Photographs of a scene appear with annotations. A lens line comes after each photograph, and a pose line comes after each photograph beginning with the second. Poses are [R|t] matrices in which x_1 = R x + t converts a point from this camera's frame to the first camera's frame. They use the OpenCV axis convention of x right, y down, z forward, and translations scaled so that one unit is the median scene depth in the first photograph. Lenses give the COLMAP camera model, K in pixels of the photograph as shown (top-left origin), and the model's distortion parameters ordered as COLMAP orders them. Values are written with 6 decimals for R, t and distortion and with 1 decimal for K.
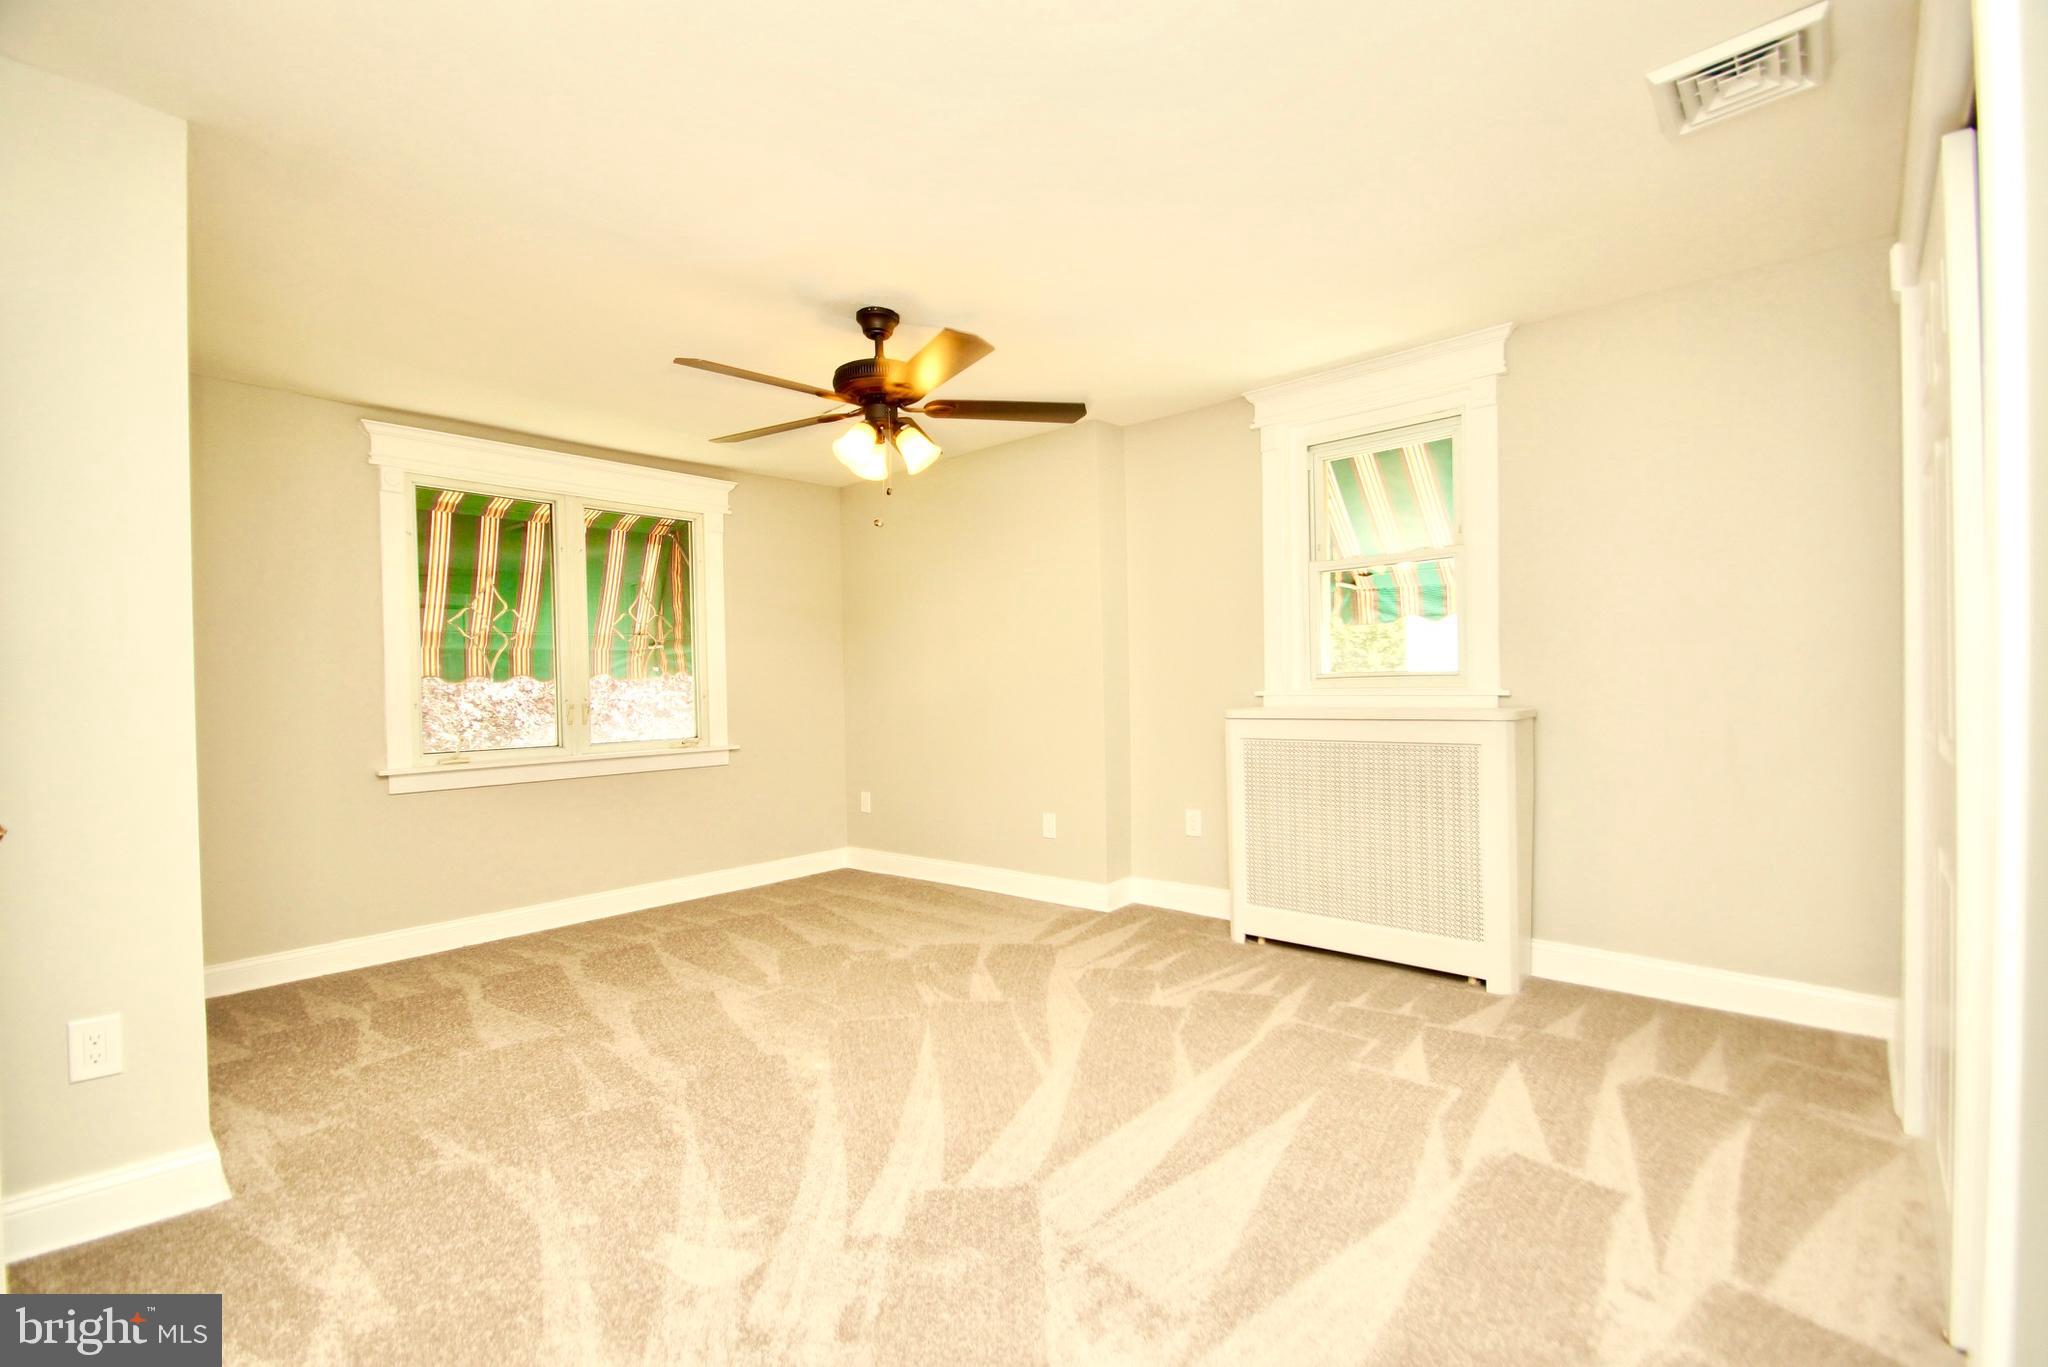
lens RADIAL K [[902.1, 0, 1021.0], [0, 902.1, 709.5], [0, 0, 1]] dist [0.019129, -0.022627]
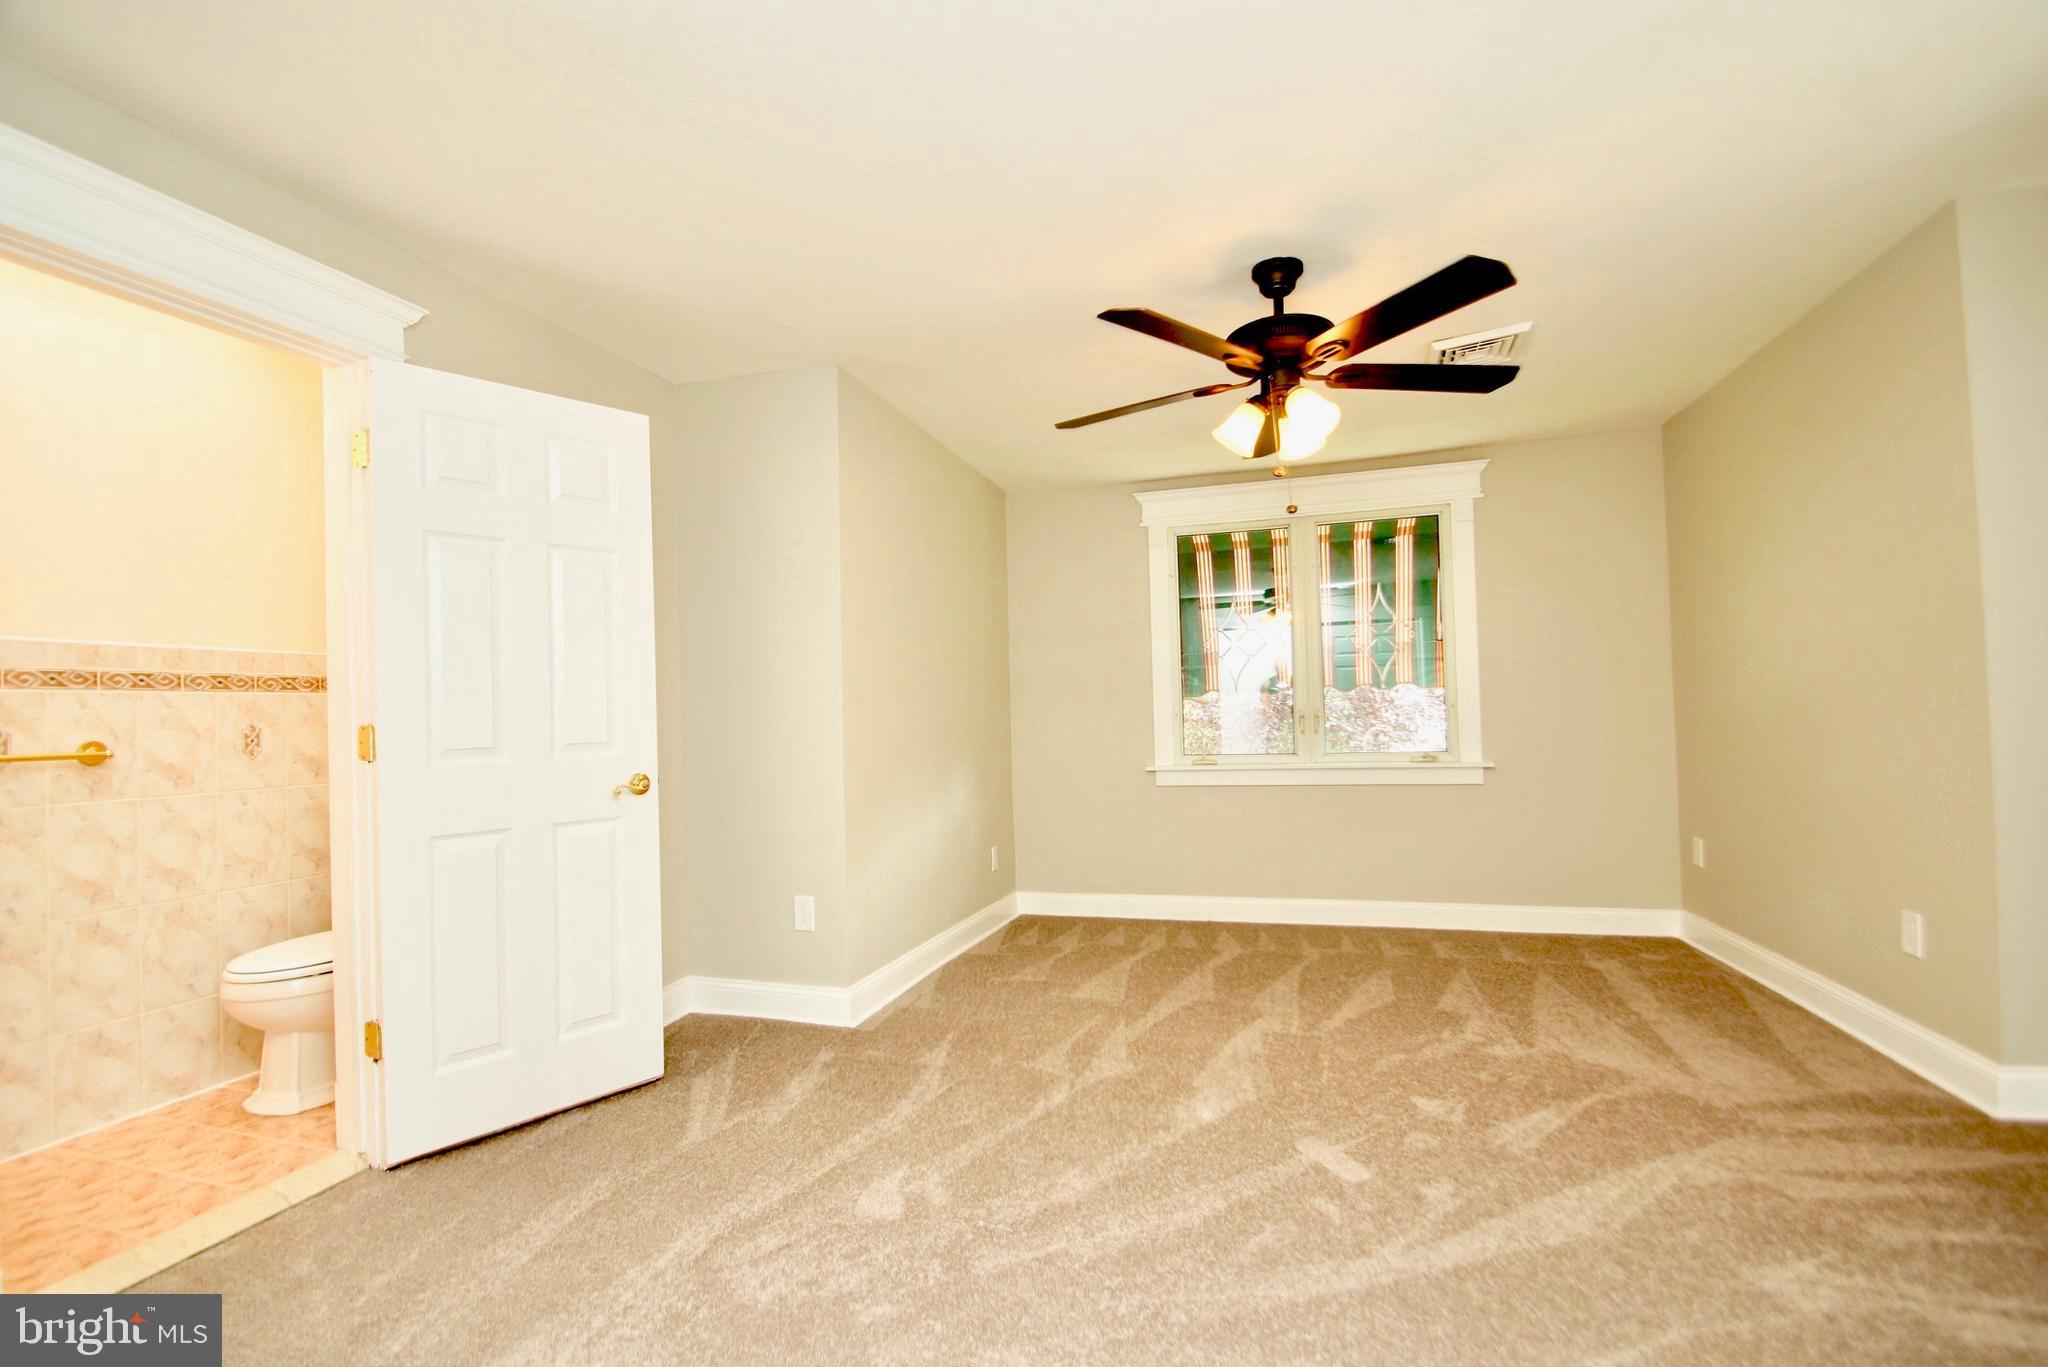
lens RADIAL K [[902.1, 0, 1021.0], [0, 902.1, 709.5], [0, 0, 1]] dist [0.019129, -0.022627]
pose [[0.432787, 0.003942, -0.901488, 0.368858], [-0.006229, 0.999980, 0.001382, -0.013408], [0.901475, 0.005017, 0.432803, 0.300796]]
